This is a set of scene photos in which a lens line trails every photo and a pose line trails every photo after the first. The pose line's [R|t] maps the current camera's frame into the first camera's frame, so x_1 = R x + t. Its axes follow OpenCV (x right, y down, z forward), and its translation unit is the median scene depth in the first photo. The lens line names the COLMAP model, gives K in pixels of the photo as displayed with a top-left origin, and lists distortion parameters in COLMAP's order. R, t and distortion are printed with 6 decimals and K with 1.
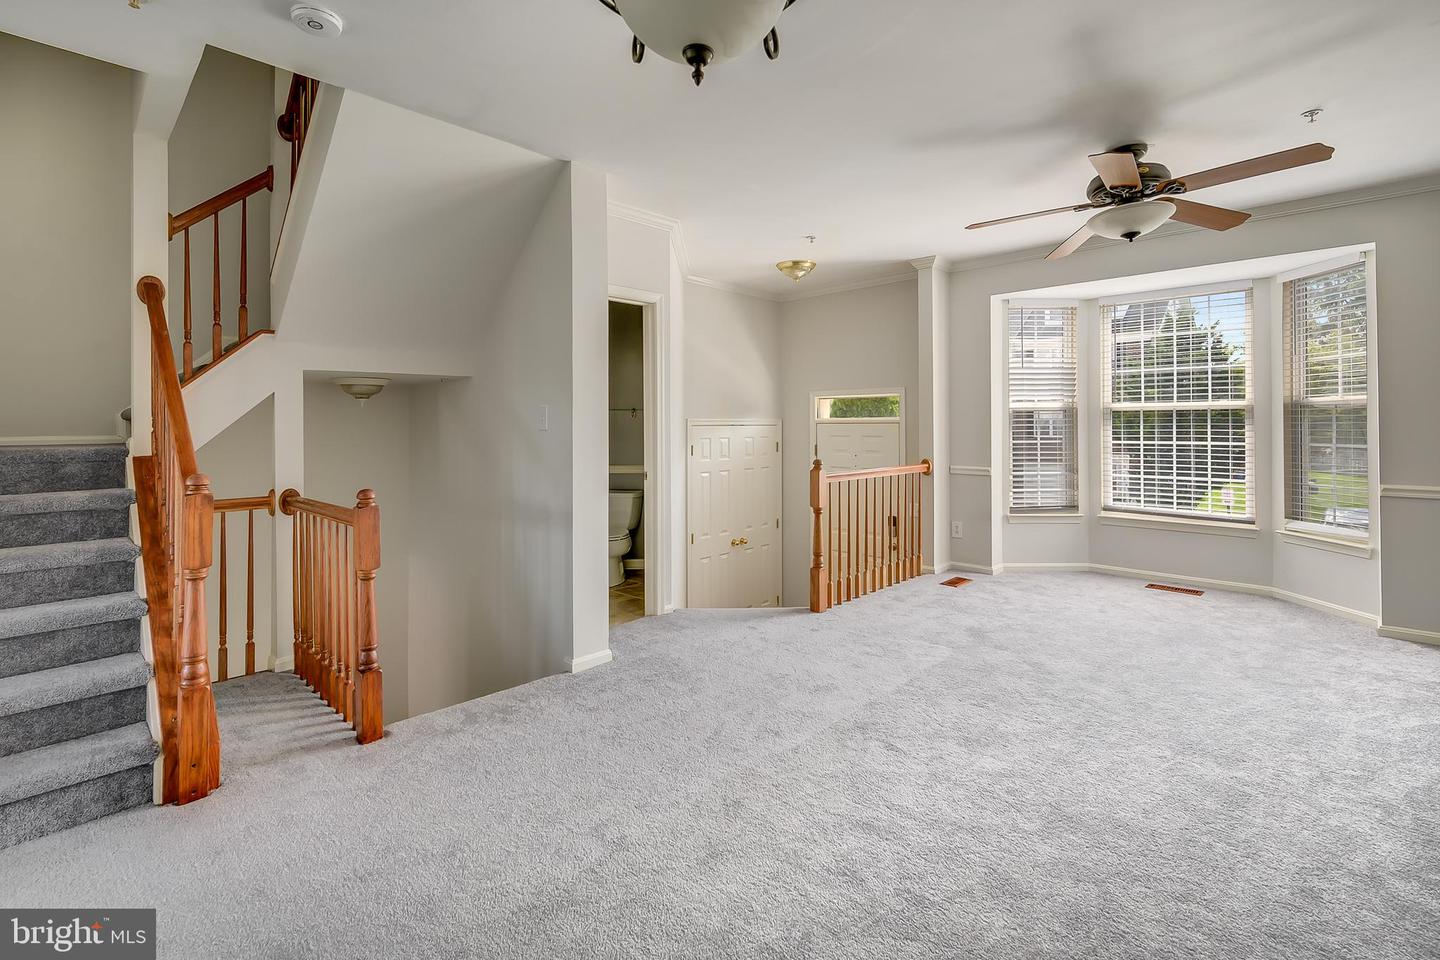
lens RADIAL K [[639.8, 0, 719.8], [0, 639.8, 423.4], [0, 0, 1]] dist [0.000185, -0.000542]
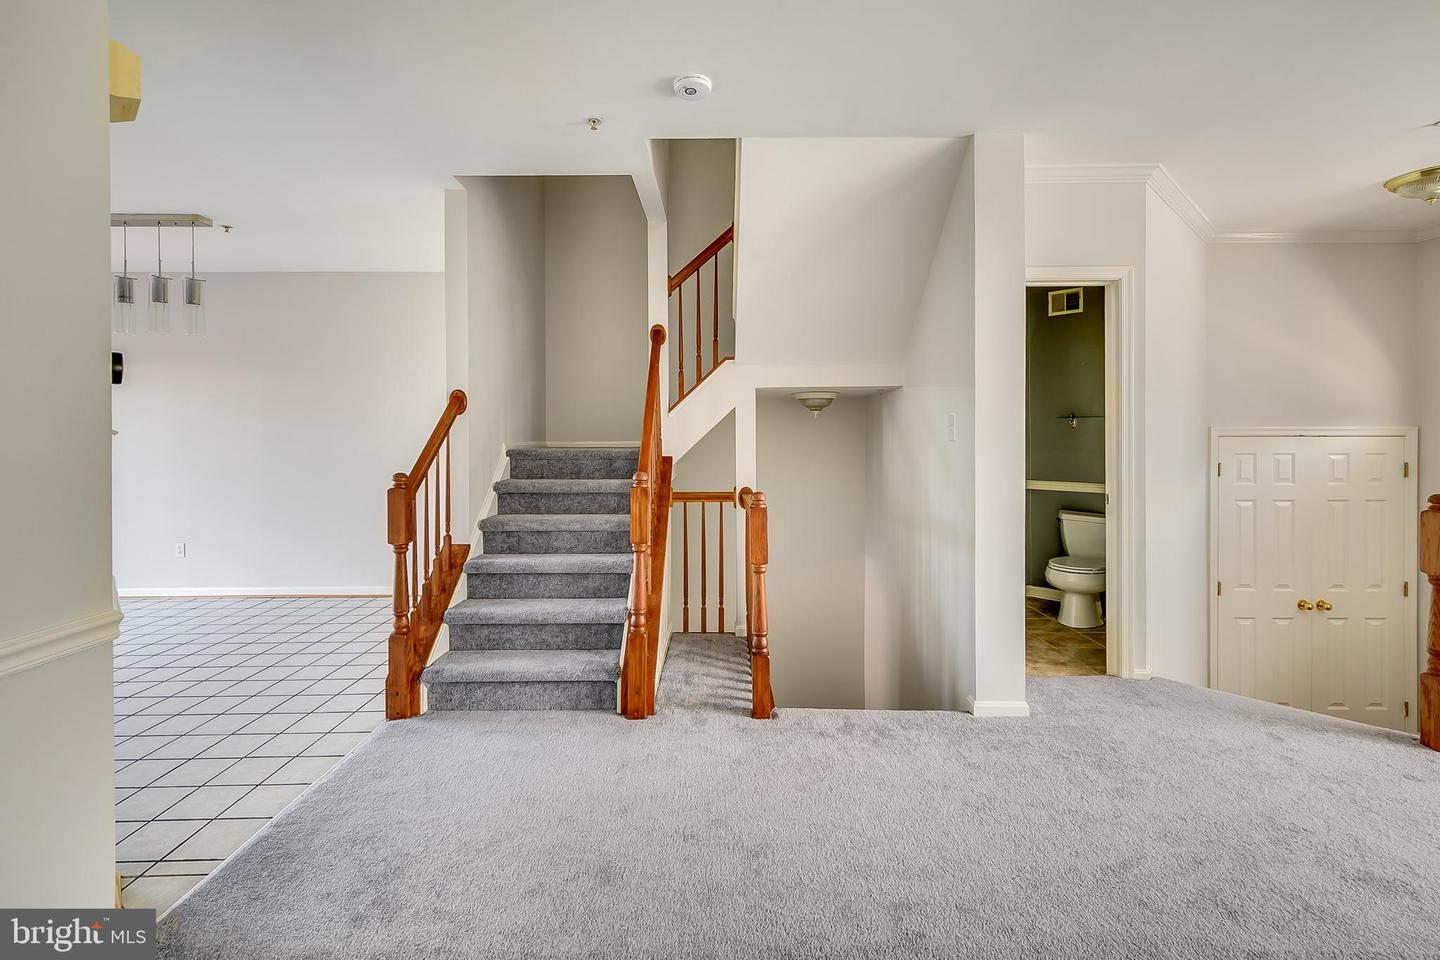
lens RADIAL K [[625.1, 0, 716.9], [0, 625.1, 438.8], [0, 0, 1]] dist [0.009561, 0.000410]
pose [[0.697914, 0.006673, -0.716150, 0.156490], [-0.000312, 0.999959, 0.009014, 0.000410], [0.716181, -0.006068, 0.697888, 0.161931]]
